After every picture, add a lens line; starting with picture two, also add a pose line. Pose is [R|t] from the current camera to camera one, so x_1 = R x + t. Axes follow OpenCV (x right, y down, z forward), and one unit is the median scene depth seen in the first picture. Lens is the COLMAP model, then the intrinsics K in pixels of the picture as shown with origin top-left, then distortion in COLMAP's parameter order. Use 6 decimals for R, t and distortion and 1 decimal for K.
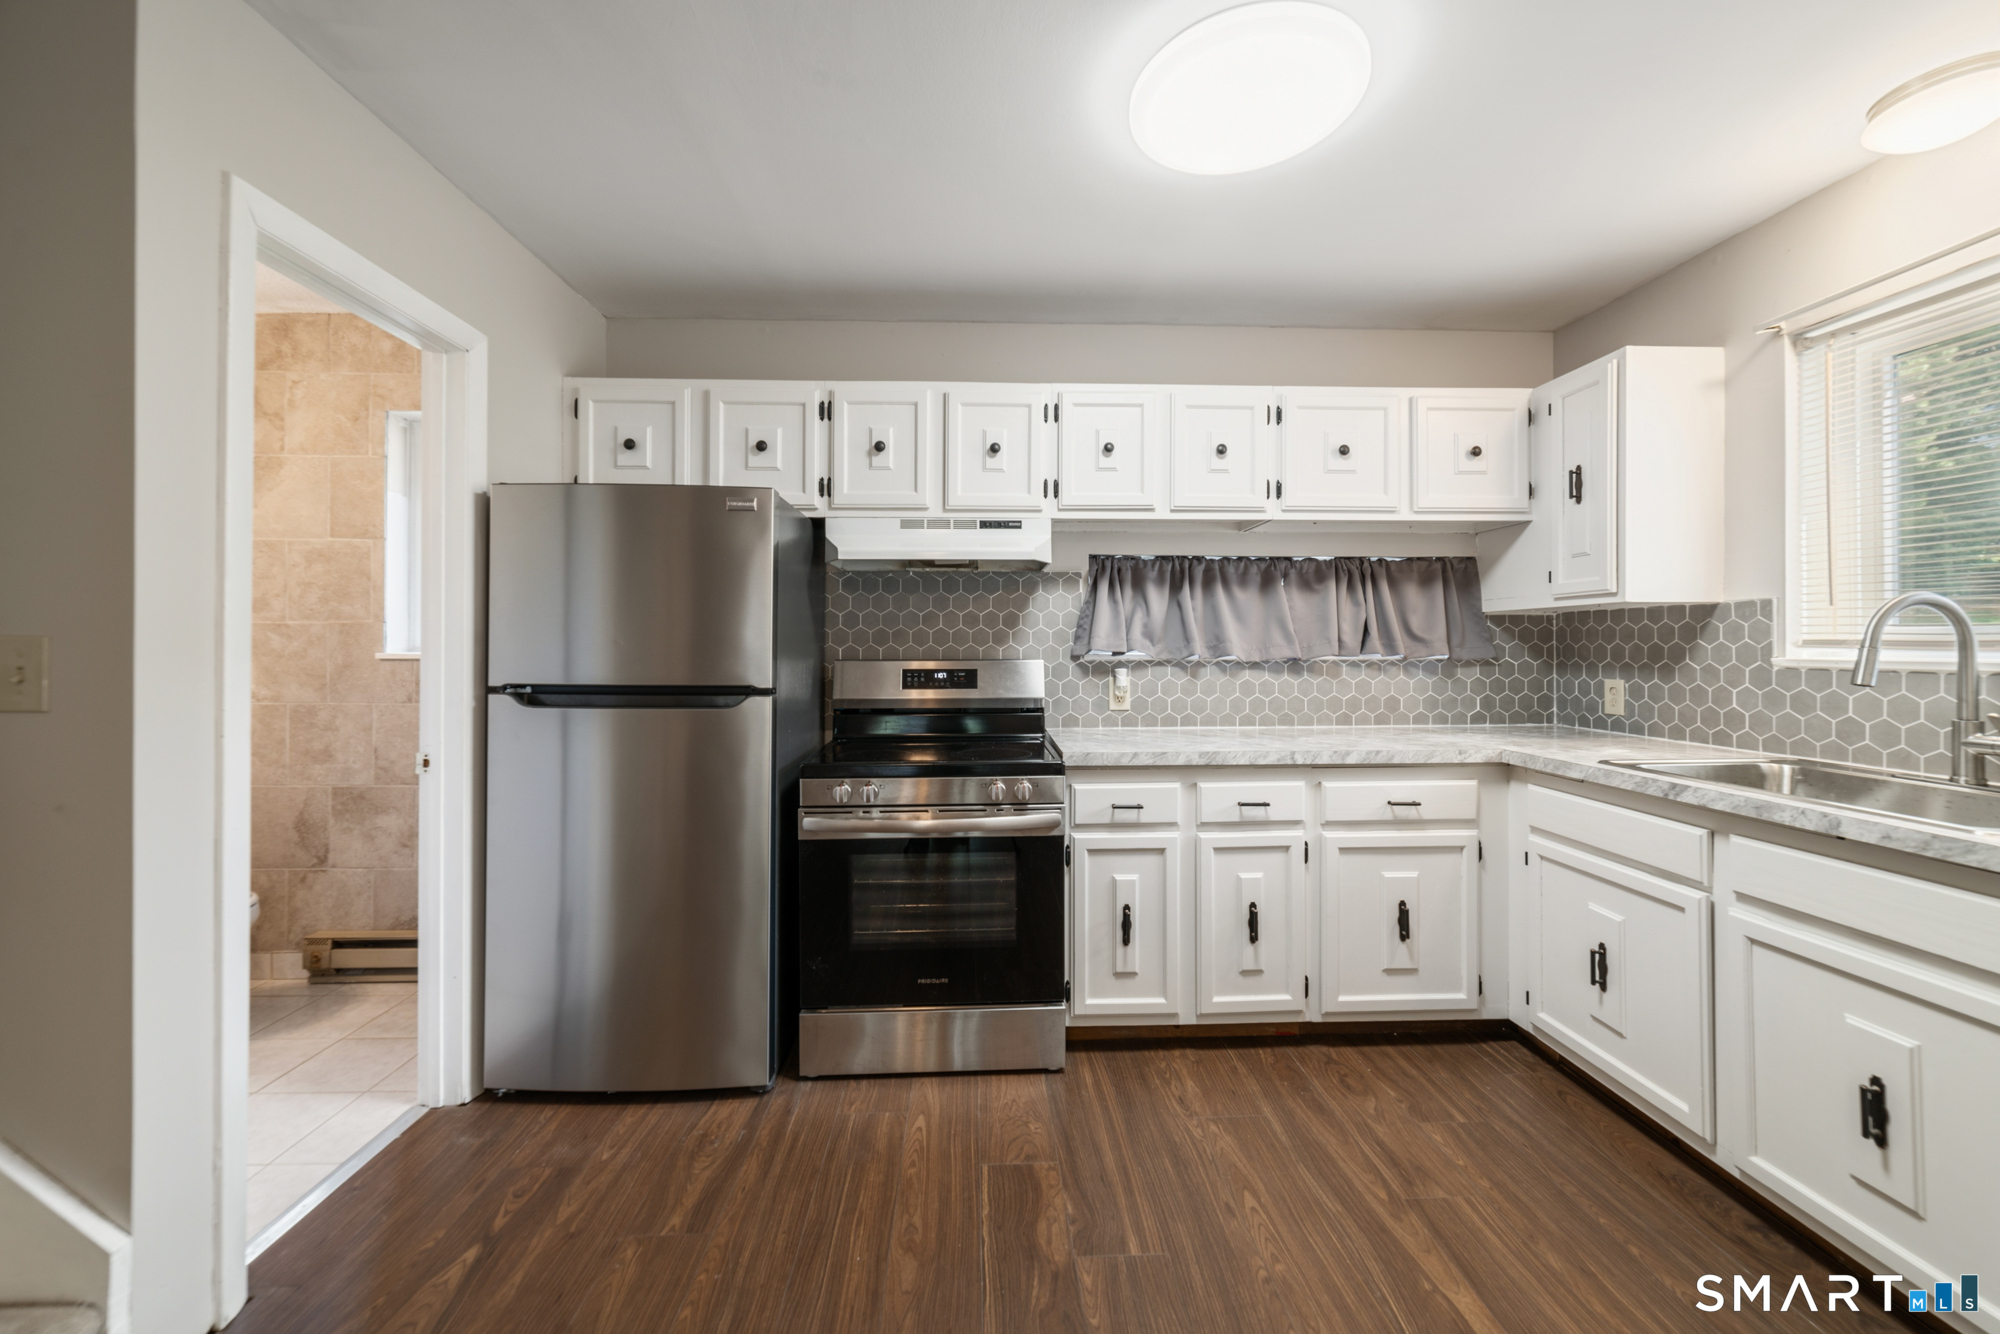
lens RADIAL K [[777.7, 0, 996.6], [0, 777.7, 645.9], [0, 0, 1]] dist [0.002811, 0.000003]
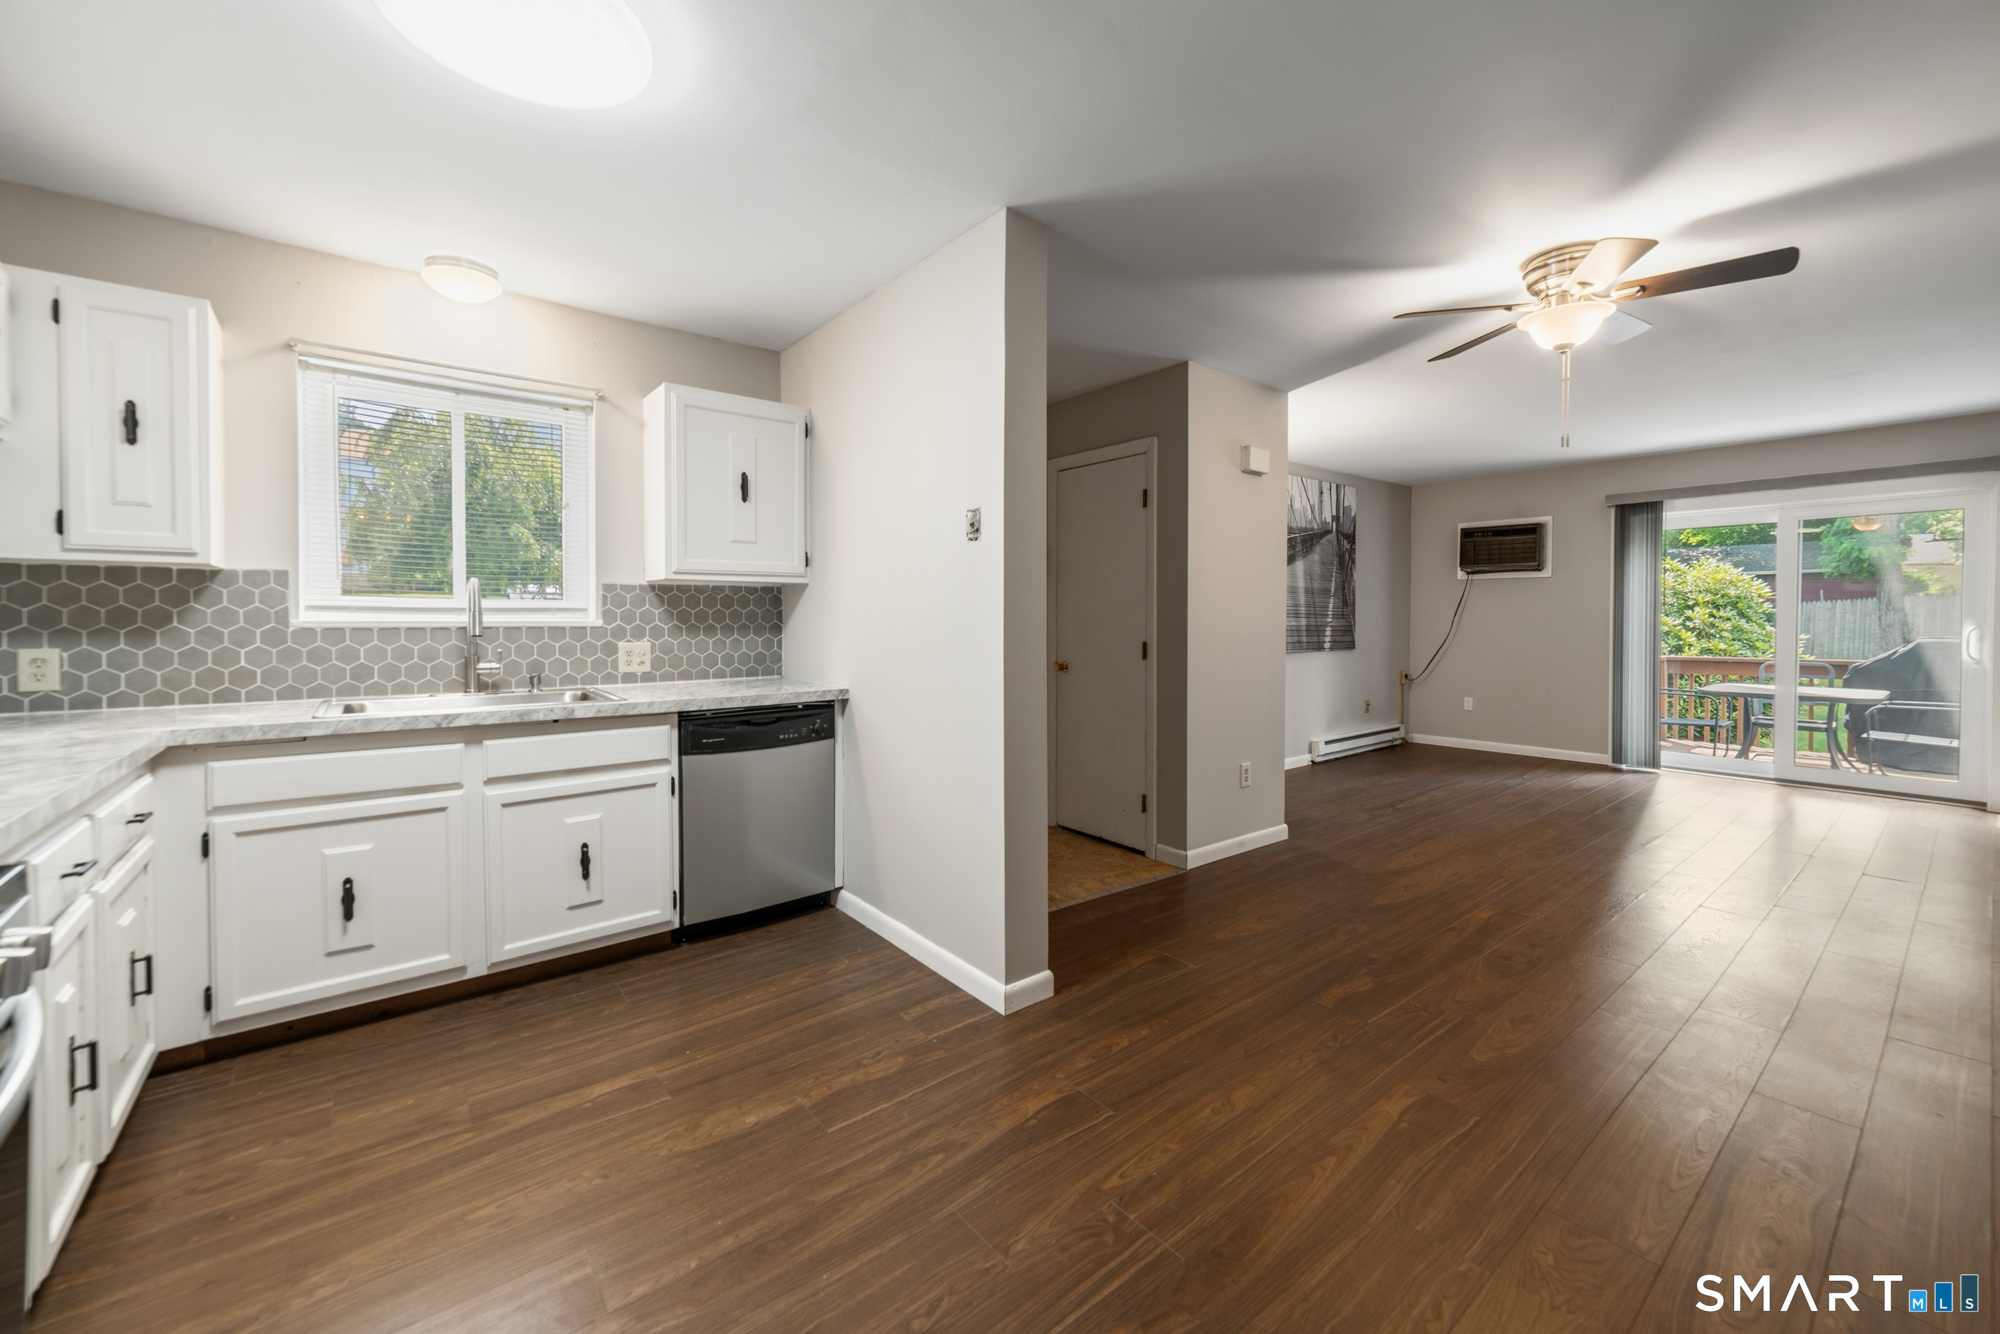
lens RADIAL K [[798.3, 0, 1001.0], [0, 798.3, 627.4], [0, 0, 1]] dist [0.000612, 0.000543]
pose [[-0.600034, -0.011198, 0.799896, -0.572205], [-0.003868, 0.999931, 0.011097, 0.007819], [-0.799965, 0.003565, -0.600036, 0.784172]]
